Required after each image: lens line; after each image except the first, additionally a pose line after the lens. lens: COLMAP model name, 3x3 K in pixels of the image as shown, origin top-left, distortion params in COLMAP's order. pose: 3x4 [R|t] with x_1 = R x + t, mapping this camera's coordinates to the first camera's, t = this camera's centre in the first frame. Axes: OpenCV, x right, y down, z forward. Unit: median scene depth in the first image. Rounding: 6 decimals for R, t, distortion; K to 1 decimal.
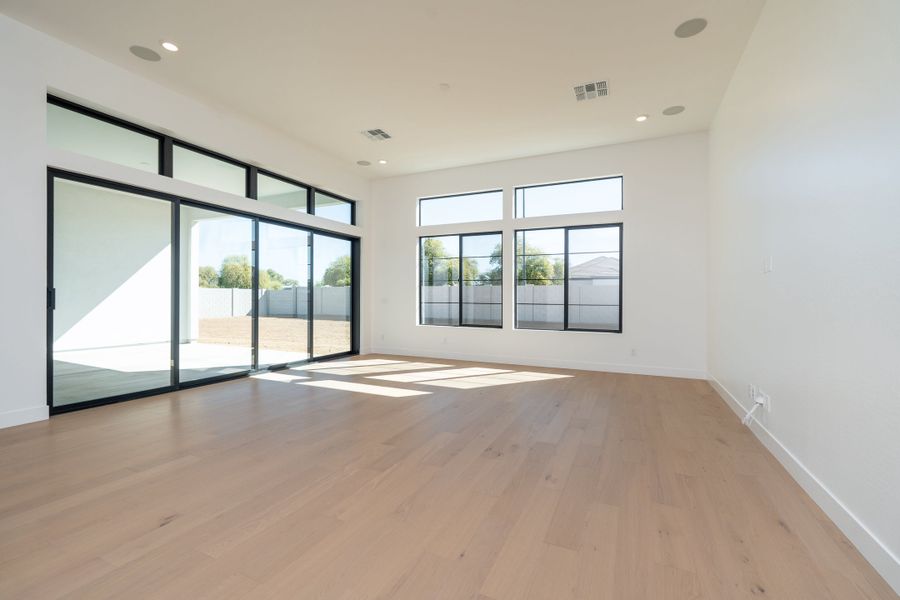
lens RADIAL K [[402.0, 0, 450.0], [0, 402.0, 303.4], [0, 0, 1]] dist [-0.002565, -0.000514]
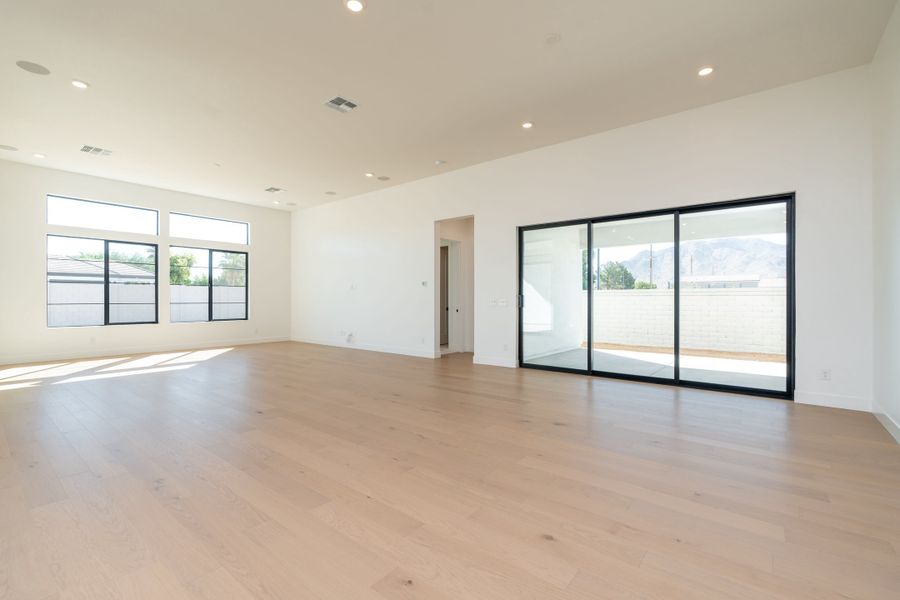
lens RADIAL K [[402.0, 0, 450.0], [0, 402.0, 295.9], [0, 0, 1]] dist [-0.002565, -0.000514]
pose [[0.230346, -0.006840, 0.973085, -0.853205], [-0.007963, 0.999929, 0.008914, -0.040244], [-0.973076, -0.009802, 0.230275, -0.153579]]
